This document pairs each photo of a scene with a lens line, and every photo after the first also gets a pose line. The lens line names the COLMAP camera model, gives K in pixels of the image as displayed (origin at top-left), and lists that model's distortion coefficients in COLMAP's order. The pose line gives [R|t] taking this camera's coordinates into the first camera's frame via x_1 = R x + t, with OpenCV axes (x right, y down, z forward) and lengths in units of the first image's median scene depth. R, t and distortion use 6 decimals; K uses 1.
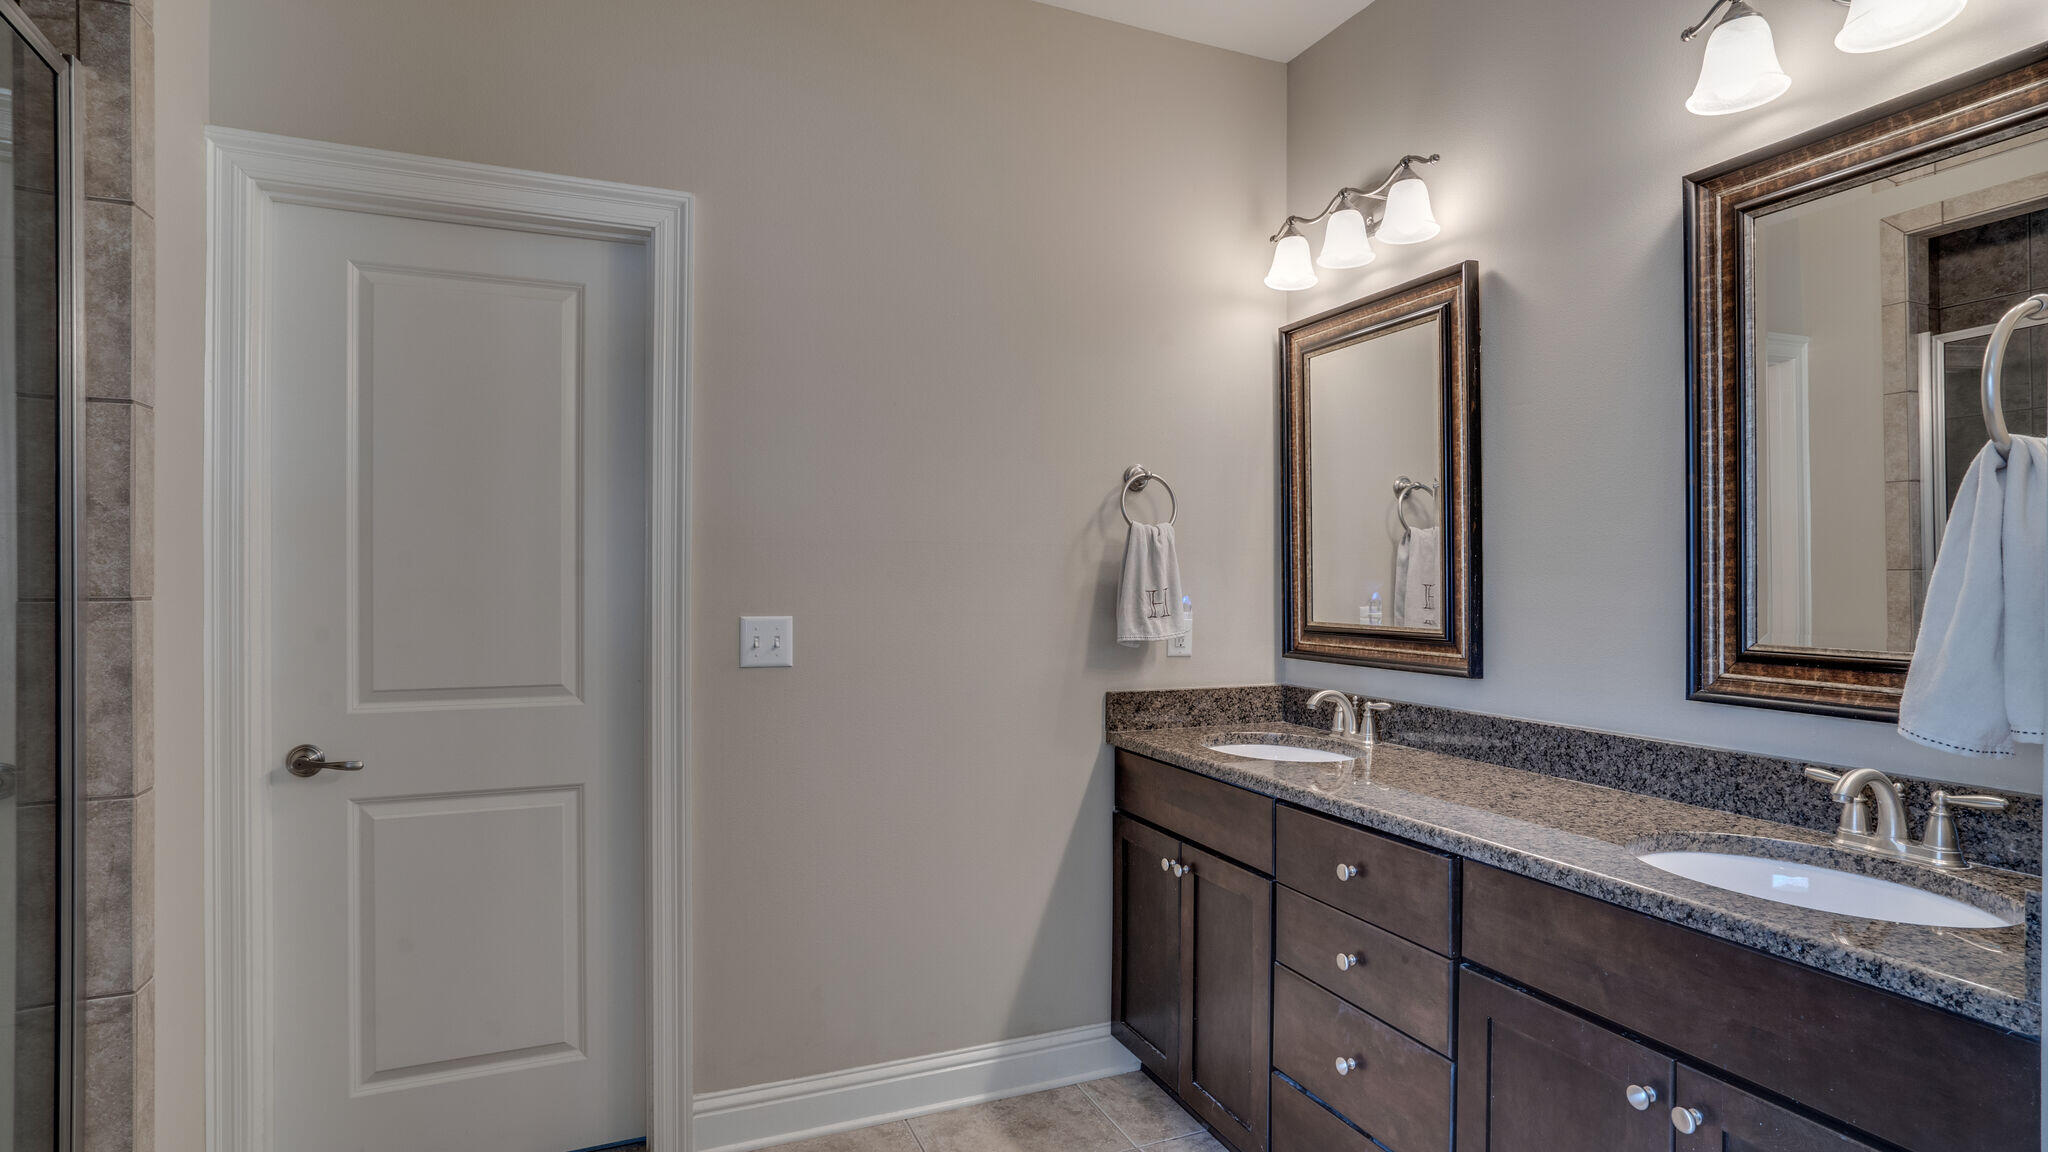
lens RADIAL K [[1037.8, 0, 1023.7], [0, 1037.8, 578.1], [0, 0, 1]] dist [0.002280, 0.003098]
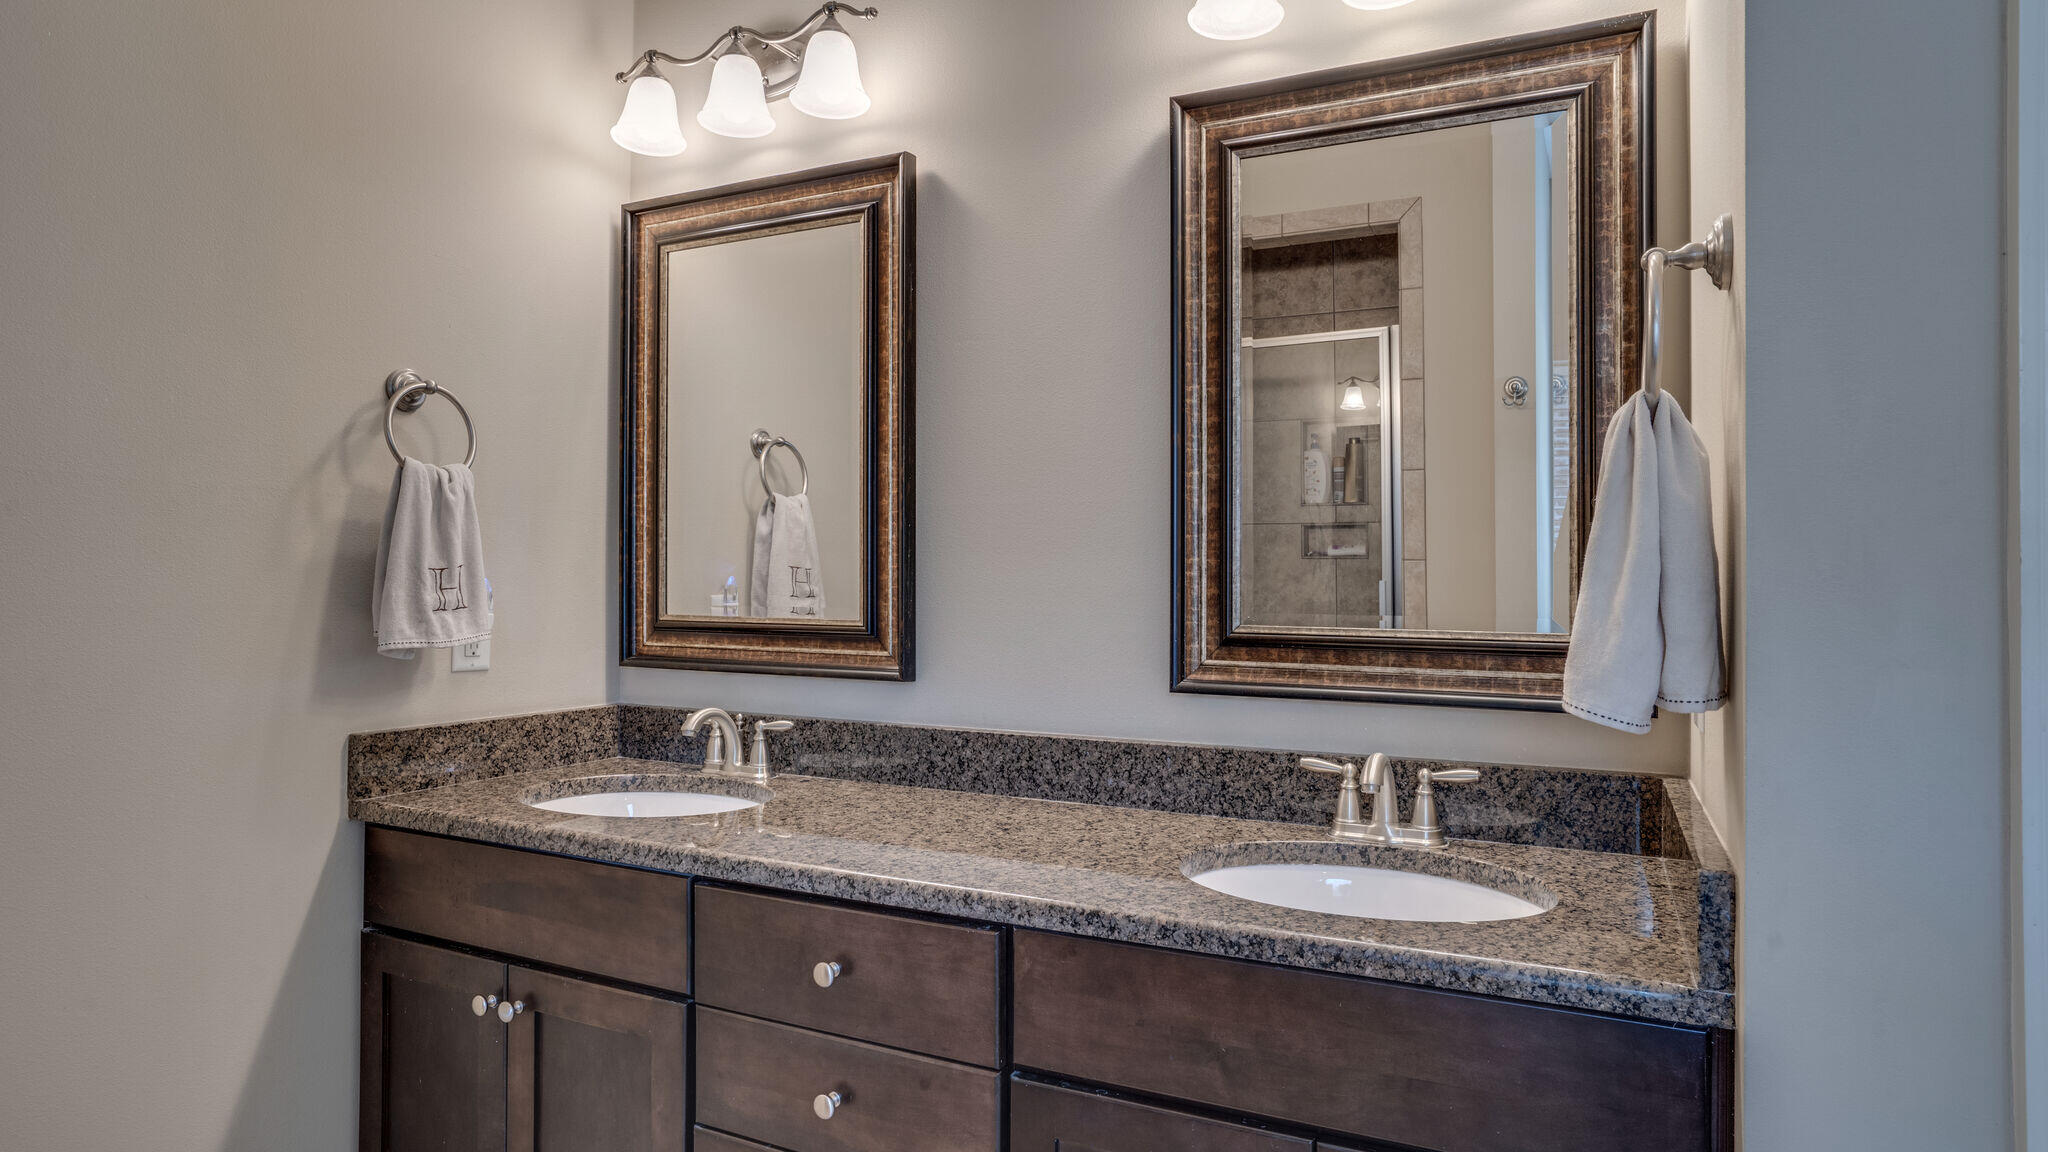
lens RADIAL K [[1164.2, 0, 1022.5], [0, 1164.2, 558.5], [0, 0, 1]] dist [-0.031945, 0.003656]
pose [[0.755582, 0.017632, 0.654817, -0.082440], [-0.007156, 0.999800, -0.018664, 0.020603], [-0.655015, 0.009416, 0.755557, 0.291986]]
